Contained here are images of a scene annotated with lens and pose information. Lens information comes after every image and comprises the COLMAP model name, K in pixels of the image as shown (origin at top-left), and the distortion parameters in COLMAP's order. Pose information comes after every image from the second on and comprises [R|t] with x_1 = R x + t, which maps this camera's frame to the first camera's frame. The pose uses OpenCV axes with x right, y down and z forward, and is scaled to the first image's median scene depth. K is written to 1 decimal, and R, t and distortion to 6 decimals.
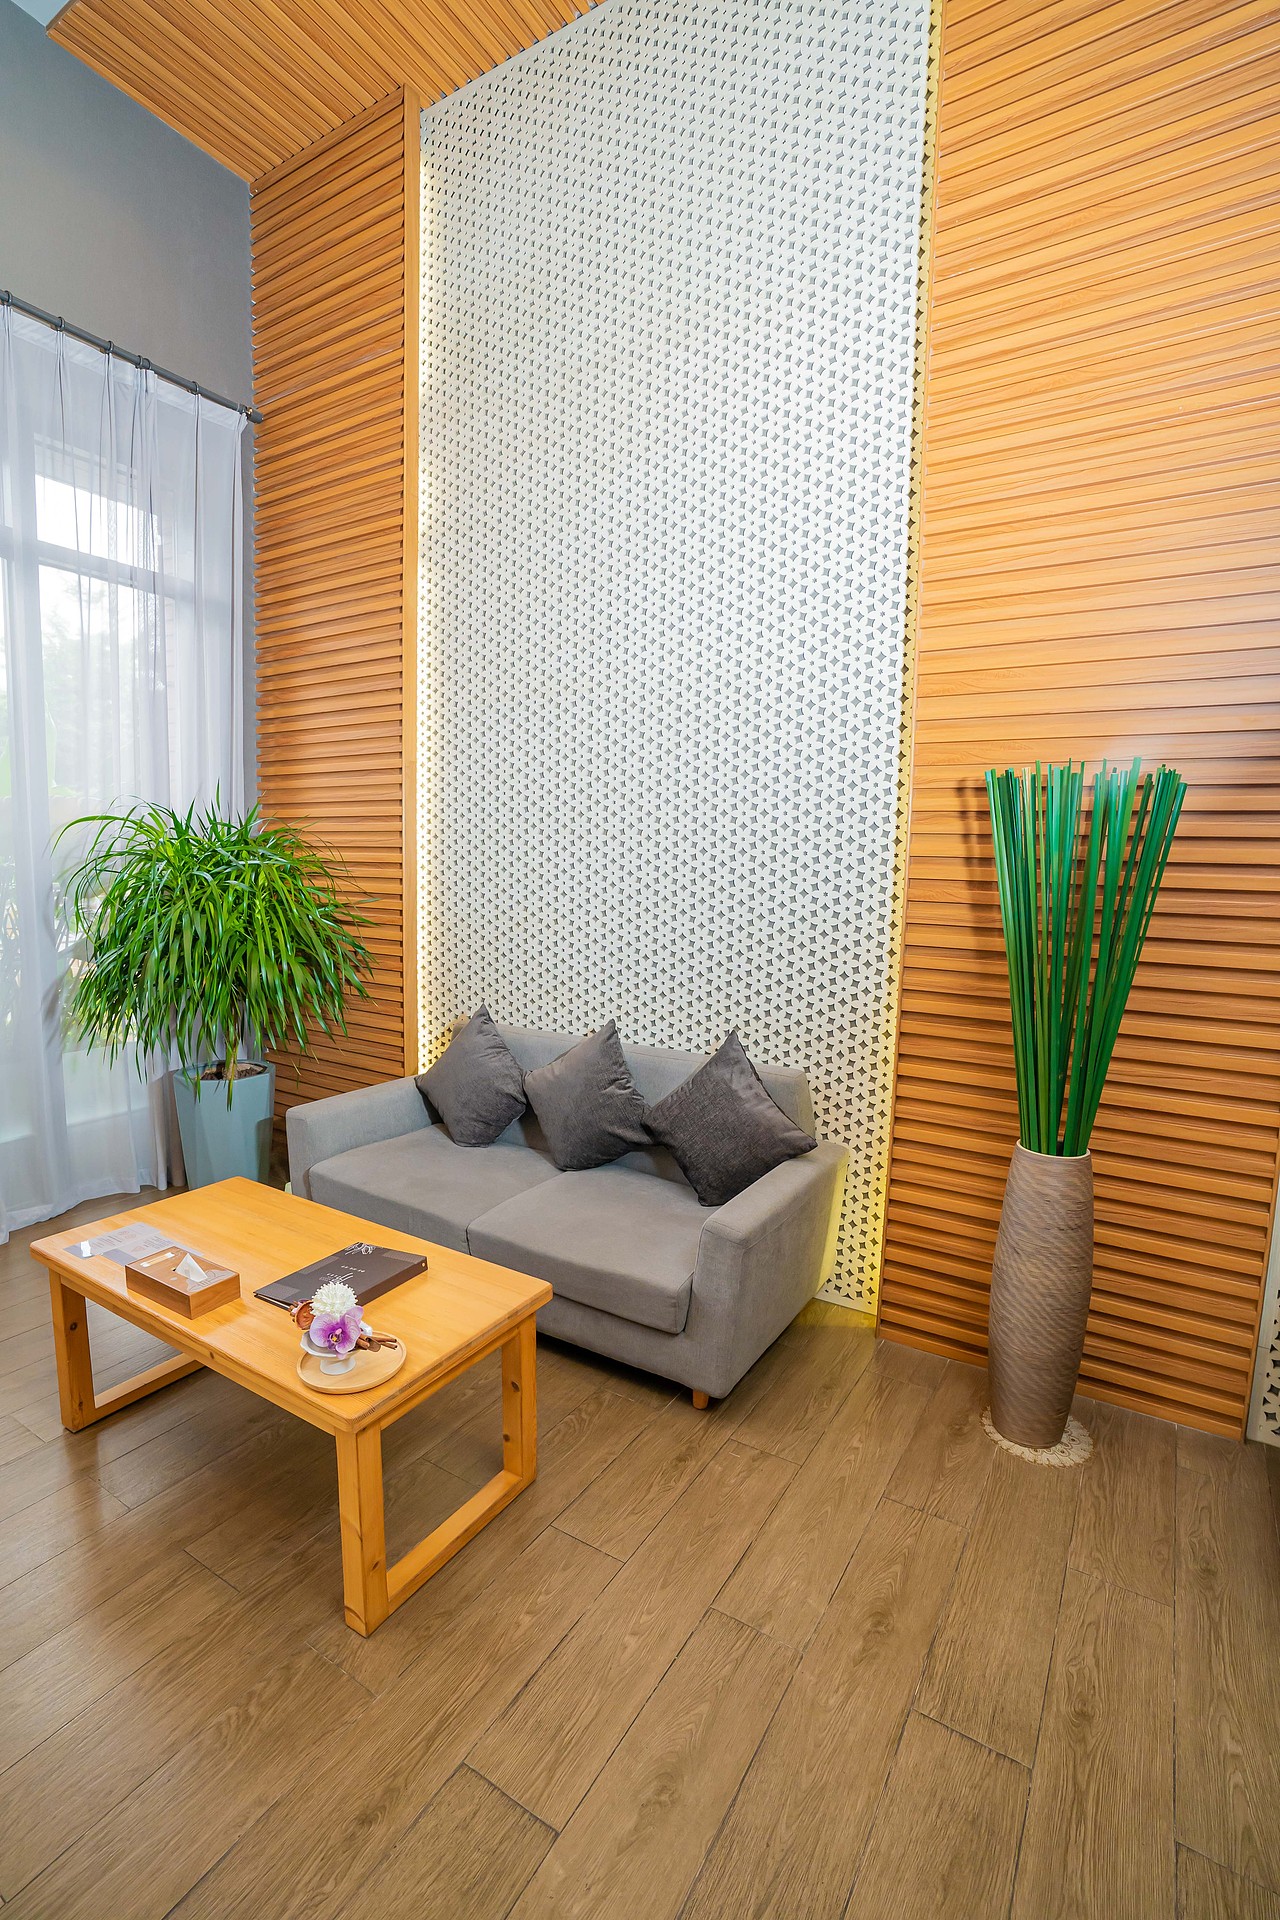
lens RADIAL K [[890.4, 0, 617.8], [0, 890.4, 959.9], [0, 0, 1]] dist [-0.067798, 0.024792]
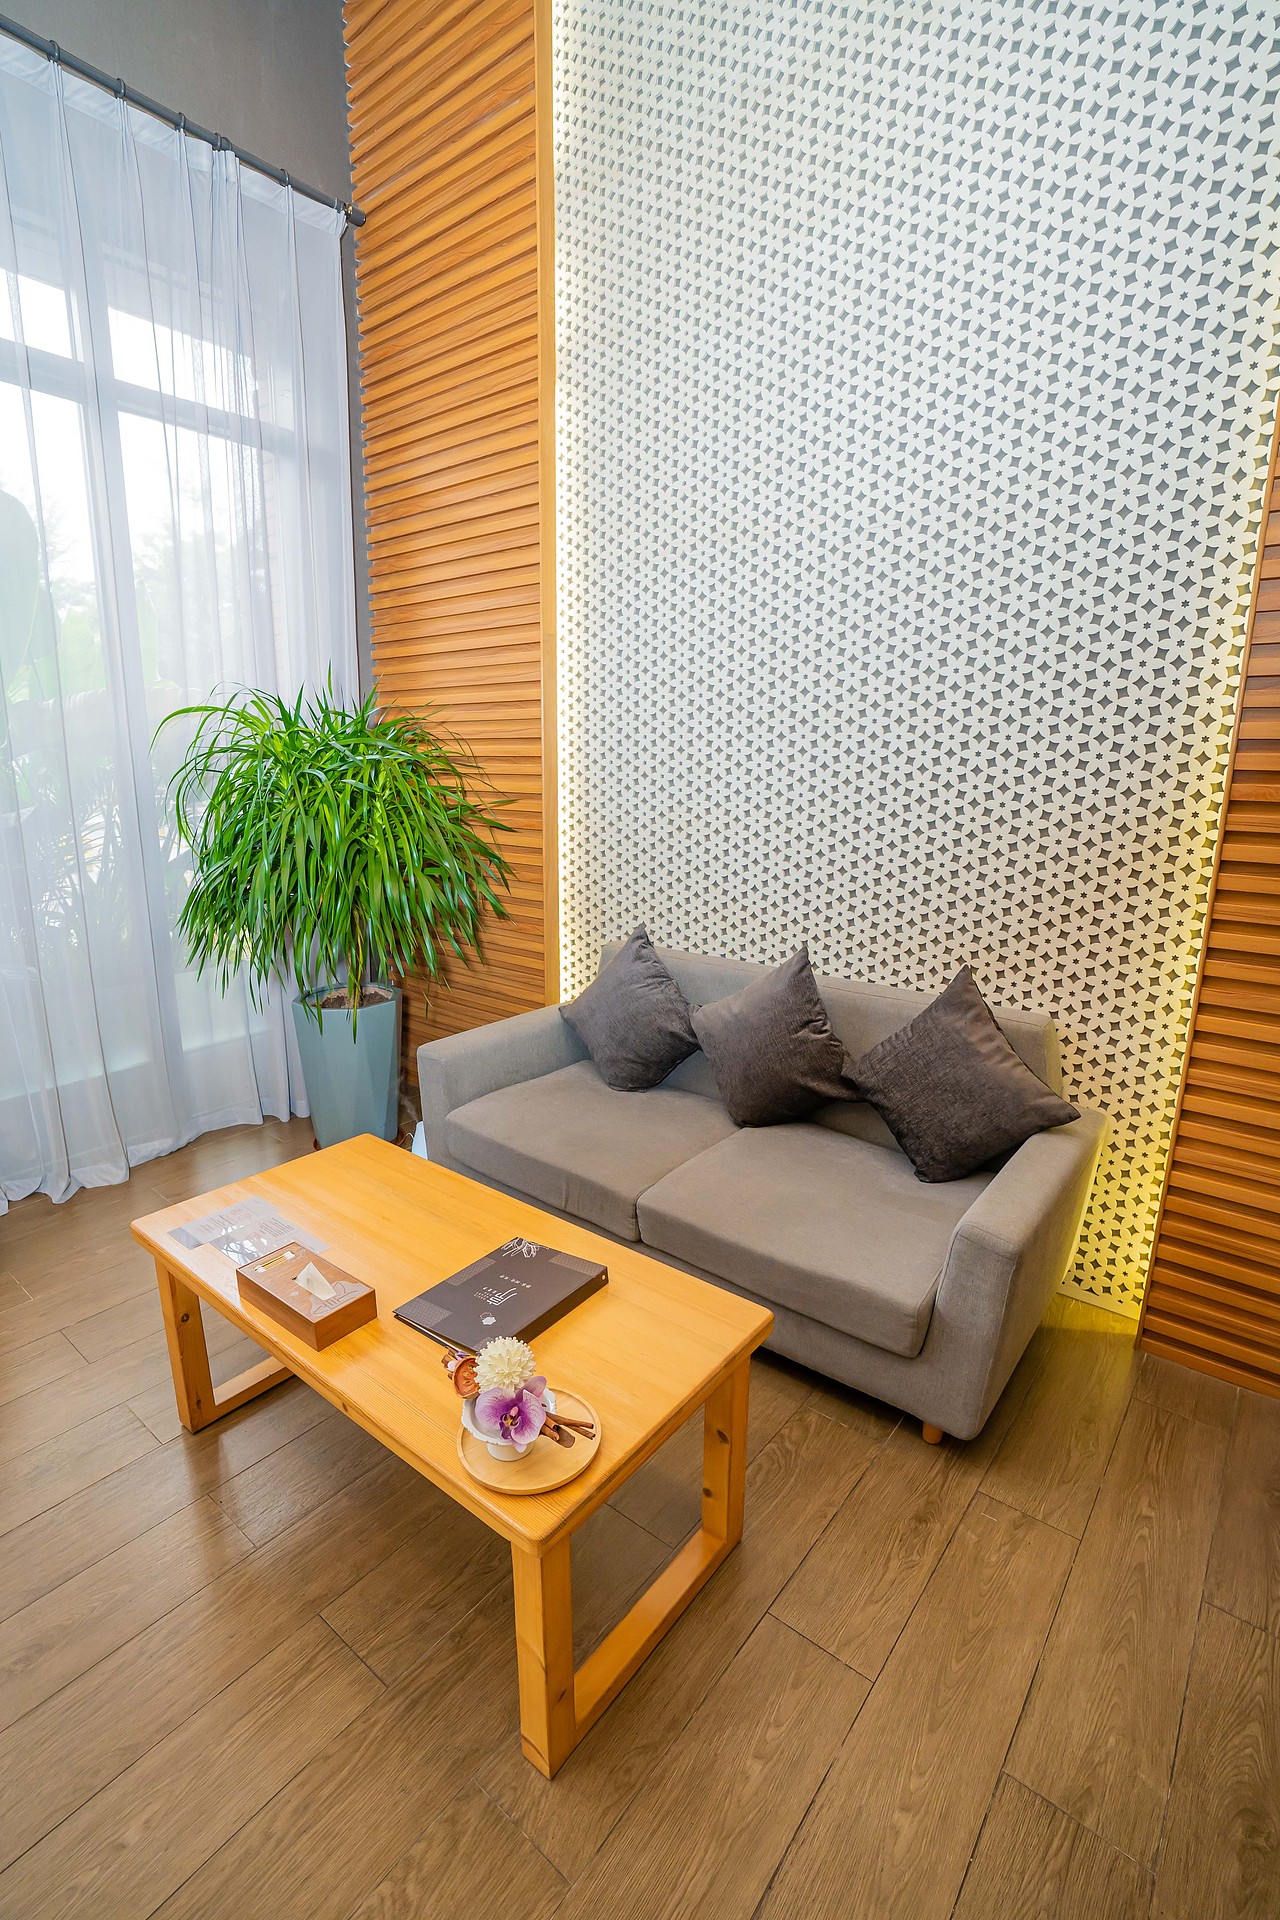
lens RADIAL K [[890.4, 0, 617.8], [0, 890.4, 959.9], [0, 0, 1]] dist [-0.067798, 0.024792]
pose [[0.992820, 0.013456, -0.118862, -0.083205], [0.000071, 0.993587, 0.113072, -0.014610], [0.119621, -0.112269, 0.986452, 0.183821]]
